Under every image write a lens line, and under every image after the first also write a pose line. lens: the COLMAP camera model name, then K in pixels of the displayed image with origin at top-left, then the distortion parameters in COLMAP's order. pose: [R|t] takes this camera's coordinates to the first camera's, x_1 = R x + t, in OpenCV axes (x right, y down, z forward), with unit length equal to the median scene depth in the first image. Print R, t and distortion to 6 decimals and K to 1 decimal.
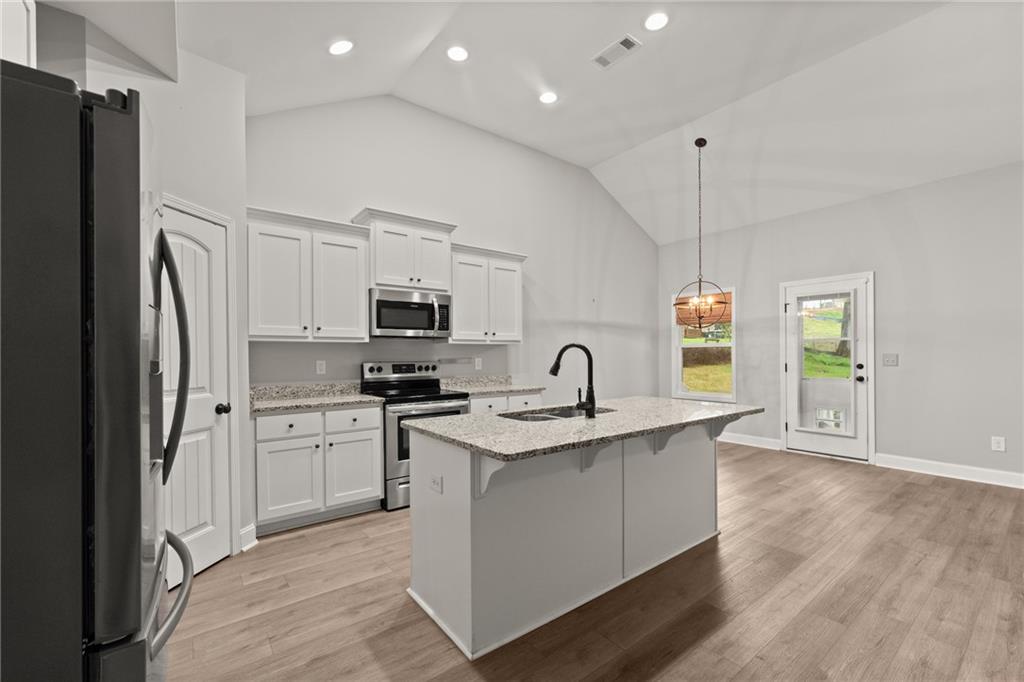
lens RADIAL K [[433.3, 0, 522.4], [0, 433.3, 354.1], [0, 0, 1]] dist [0.003724, -0.001931]
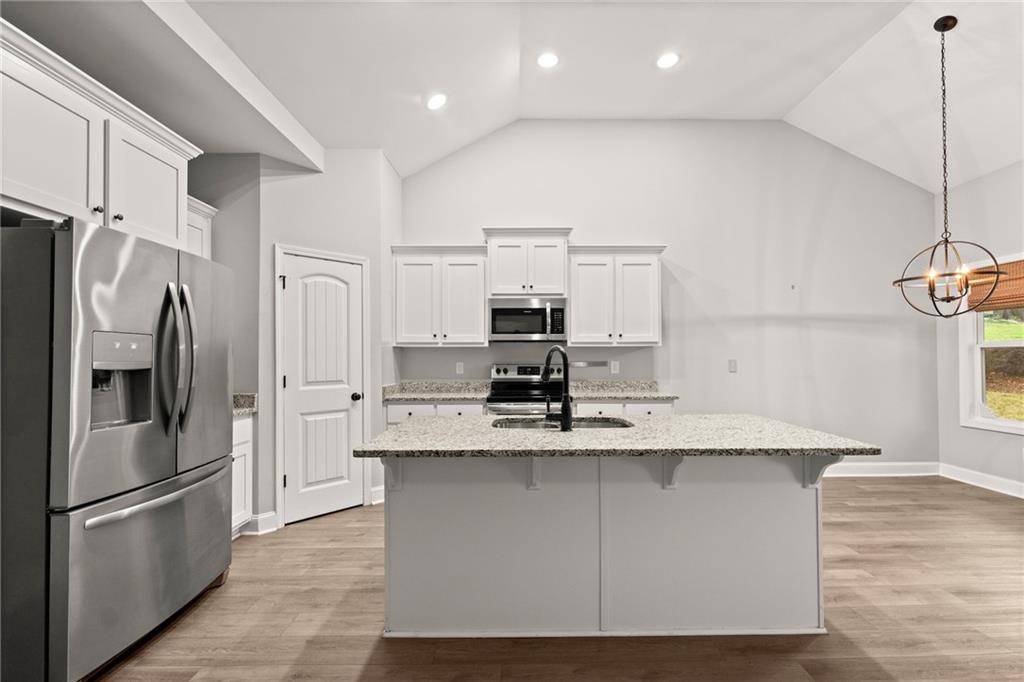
lens RADIAL K [[433.3, 0, 519.1], [0, 433.3, 350.6], [0, 0, 1]] dist [0.003724, -0.001931]
pose [[0.789188, -0.006905, -0.614113, 0.414145], [-0.000774, 0.999925, -0.012237, -0.003120], [0.614152, 0.010133, 0.789123, 0.167073]]
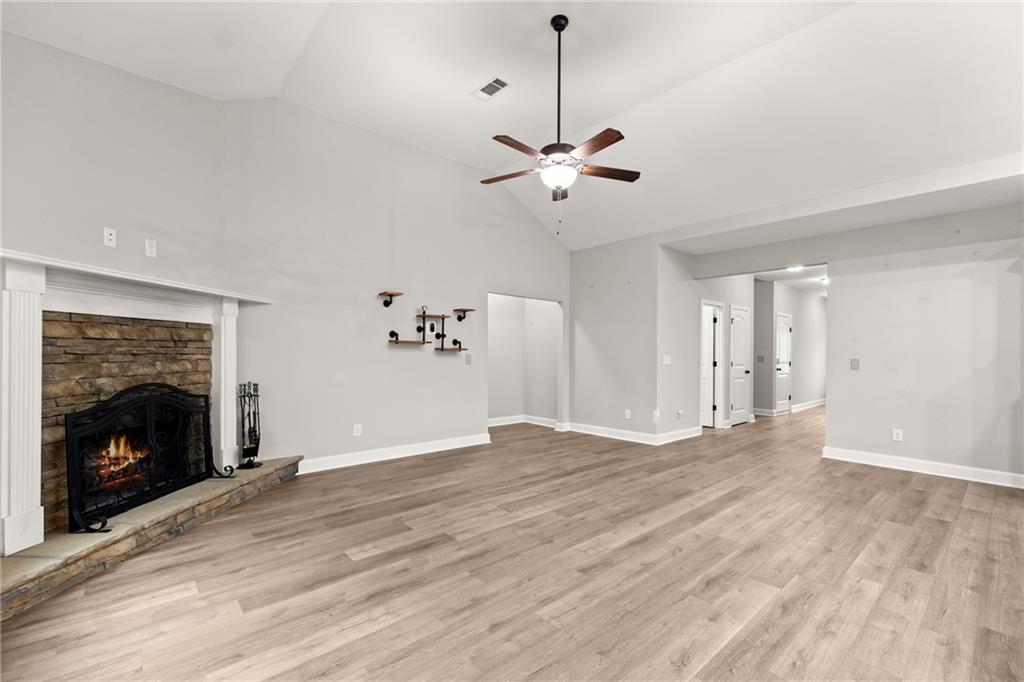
lens RADIAL K [[433.3, 0, 529.4], [0, 433.3, 354.2], [0, 0, 1]] dist [0.003724, -0.001931]
pose [[-0.997747, -0.001008, -0.067088, 1.037863], [-0.001297, 0.999990, 0.004273, -0.009773], [0.067083, 0.004350, -0.997738, 1.076535]]
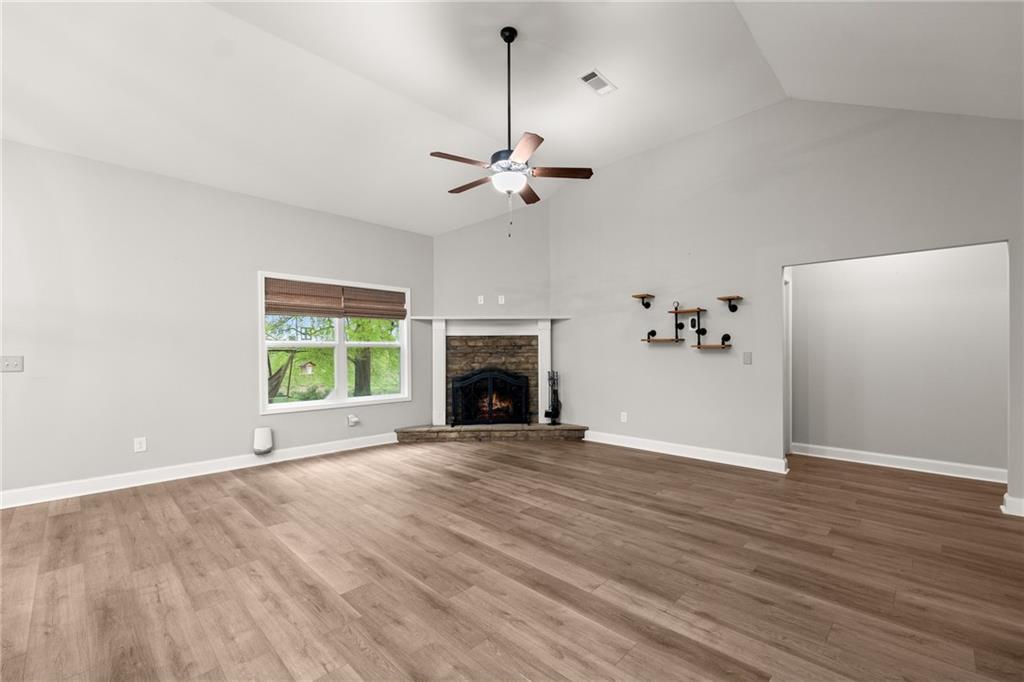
lens RADIAL K [[433.3, 0, 522.1], [0, 433.3, 352.0], [0, 0, 1]] dist [0.003724, -0.001931]
pose [[-0.137690, 0.006458, 0.990454, -0.027283], [0.004937, 0.999971, -0.005834, 0.002594], [-0.990463, 0.004087, -0.137718, 0.286454]]
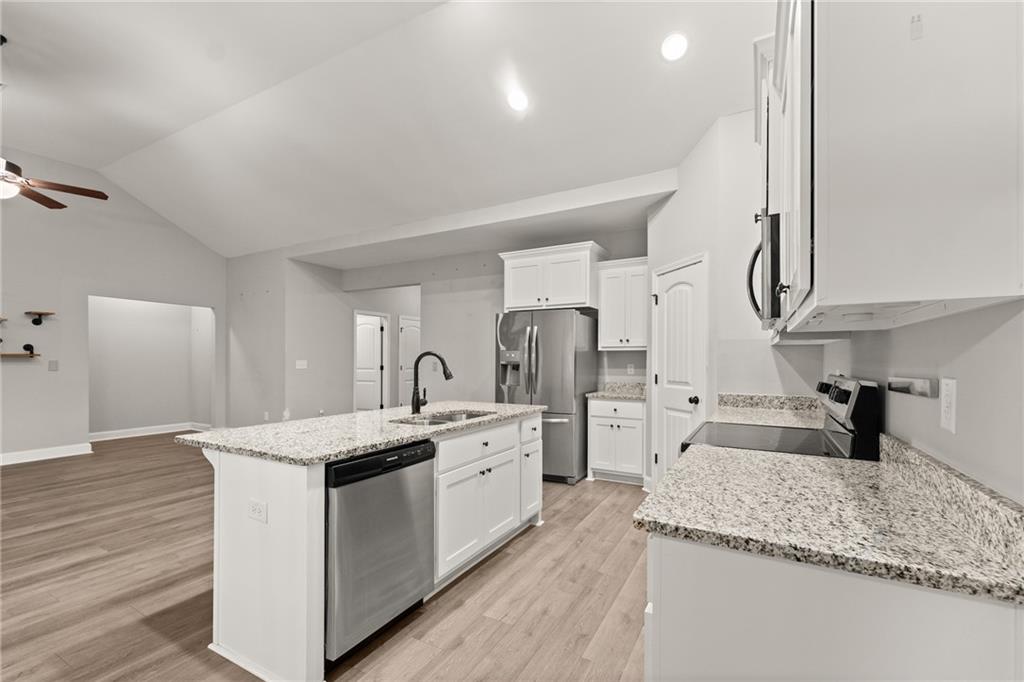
lens RADIAL K [[433.3, 0, 517.4], [0, 433.3, 346.9], [0, 0, 1]] dist [0.003724, -0.001931]
pose [[-0.920629, -0.005595, -0.390399, 0.247047], [0.004709, 0.999665, -0.025432, -0.004648], [0.390410, -0.025252, -0.920295, 1.481039]]
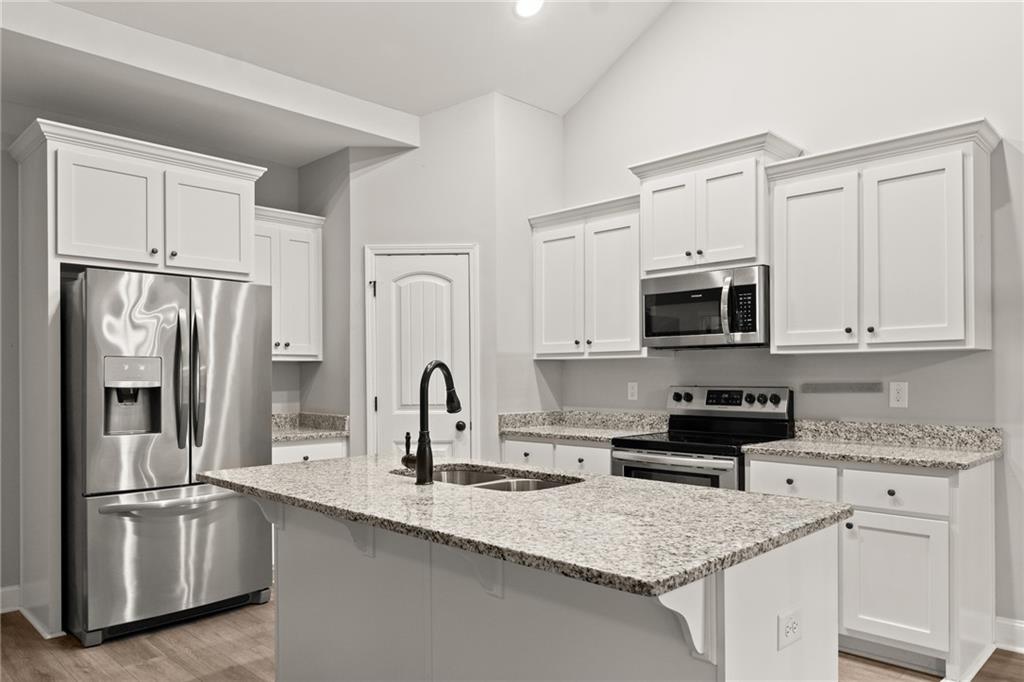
lens RADIAL K [[700.1, 0, 515.7], [0, 700.1, 375.1], [0, 0, 1]] dist [-0.001858, -0.001335]
pose [[0.129110, 0.004826, -0.991618, 0.758584], [0.005926, 0.999967, 0.005638, -0.006184], [0.991613, -0.006604, 0.129077, 0.668199]]
